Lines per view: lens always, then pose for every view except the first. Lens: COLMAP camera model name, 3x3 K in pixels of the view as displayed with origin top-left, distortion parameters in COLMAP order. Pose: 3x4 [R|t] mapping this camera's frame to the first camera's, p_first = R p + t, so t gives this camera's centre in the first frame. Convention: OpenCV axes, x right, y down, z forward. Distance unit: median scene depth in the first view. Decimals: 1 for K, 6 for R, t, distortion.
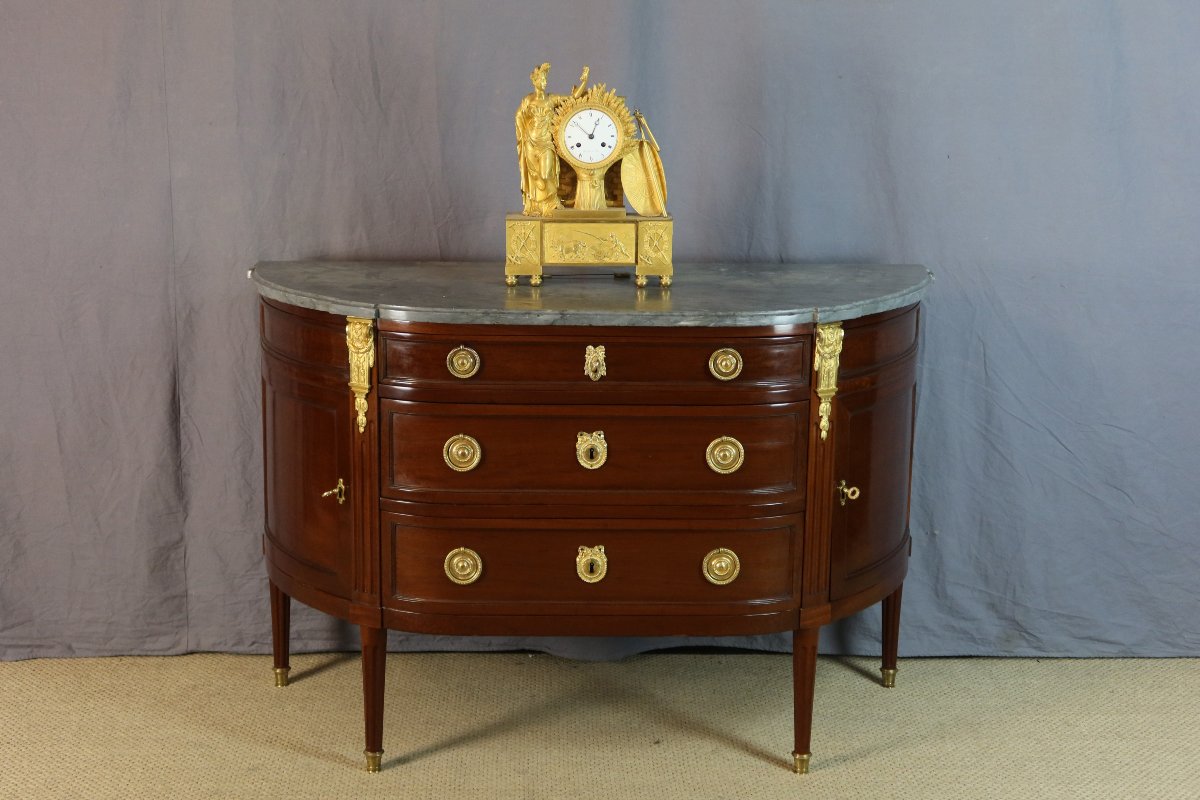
lens RADIAL K [[1794.2, 0, 600.0], [0, 1794.2, 400.0], [0, 0, 1]] dist [0.030547, -0.178976]
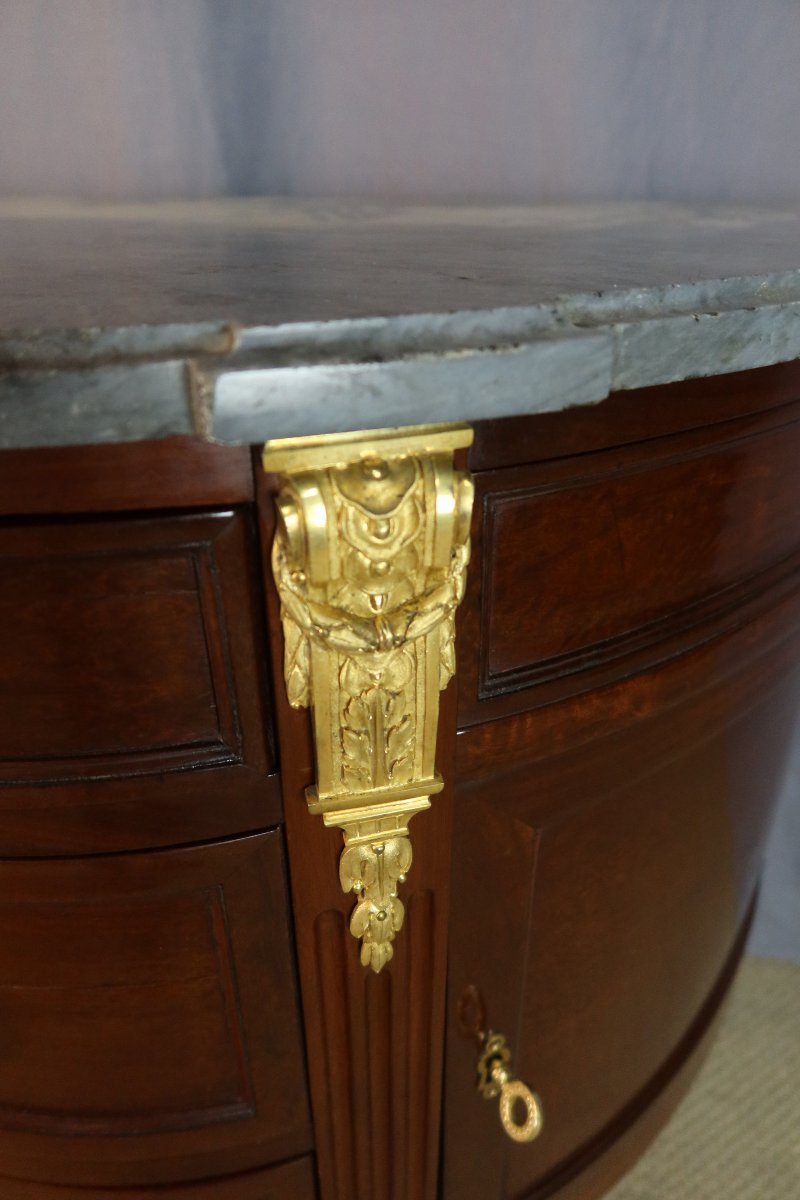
lens RADIAL K [[825.3, 0, 400.0], [0, 825.3, 600.0], [0, 0, 1]] dist [-0.028085, 0.001157]
pose [[0.962251, 0.117049, -0.245707, 0.137638], [-0.044404, 0.958217, 0.282574, -0.045526], [0.268515, -0.260997, 0.927243, 0.865395]]
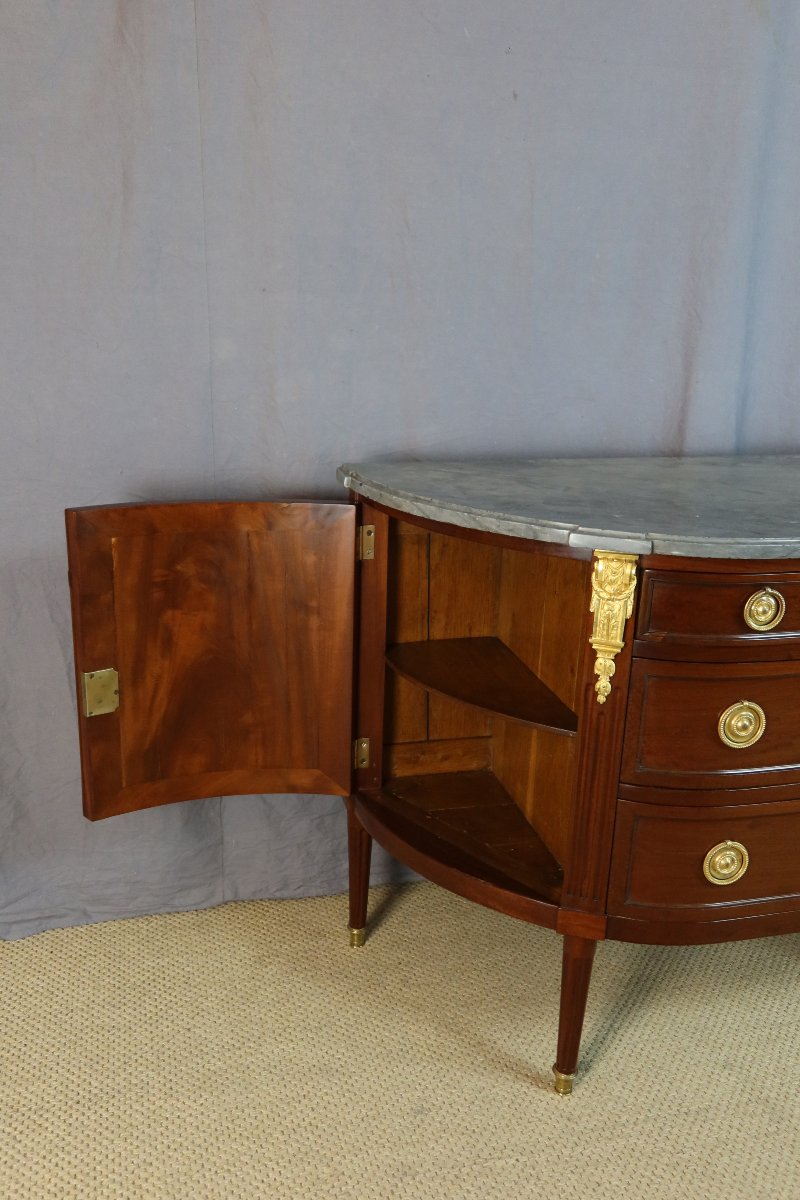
lens RADIAL K [[1073.0, 0, 400.0], [0, 1073.0, 600.0], [0, 0, 1]] dist [0.005793, 0.000991]
pose [[0.975771, -0.051817, 0.212571, -0.287125], [0.031977, 0.994893, 0.095733, -0.065192], [-0.216446, -0.086616, 0.972445, 0.550164]]
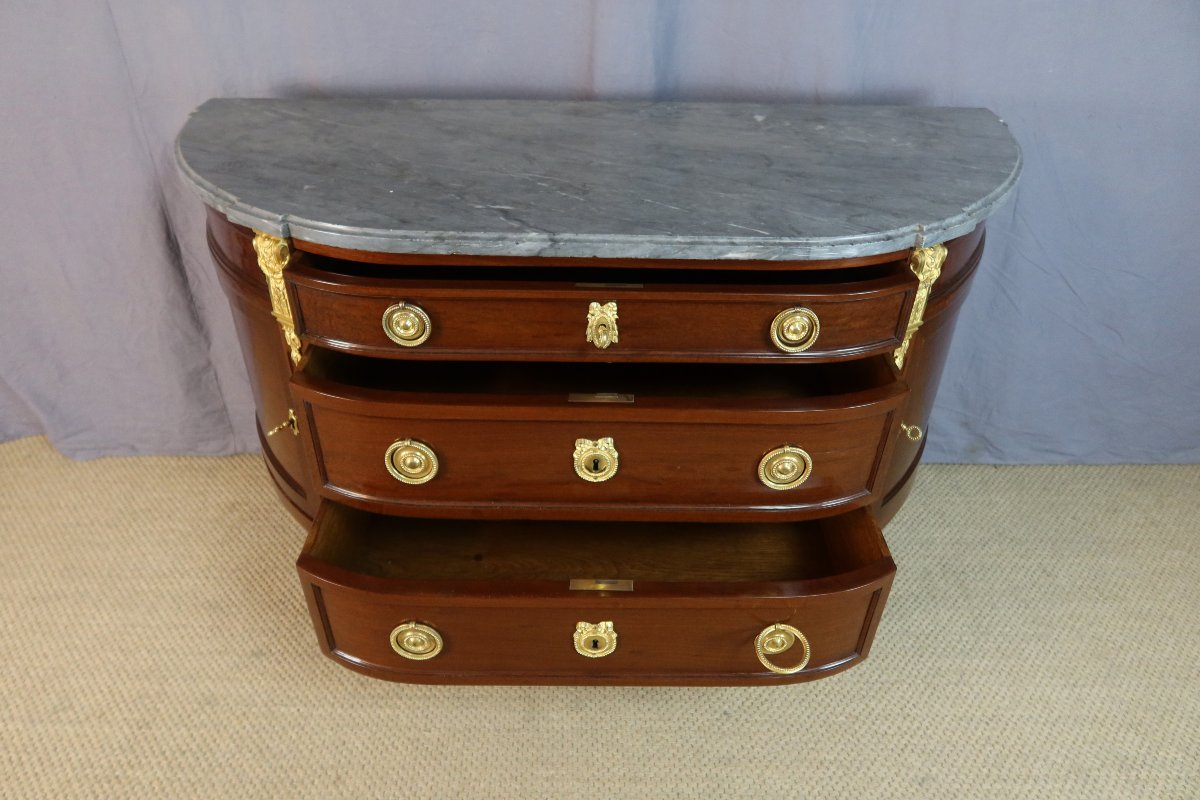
lens RADIAL K [[825.3, 0, 600.0], [0, 825.3, 400.0], [0, 0, 1]] dist [-0.028085, 0.001157]
pose [[0.999899, 0.012345, -0.007027, -0.000406], [-0.008763, 0.925428, 0.378821, -0.099023], [0.011179, -0.378721, 0.925443, 0.624193]]
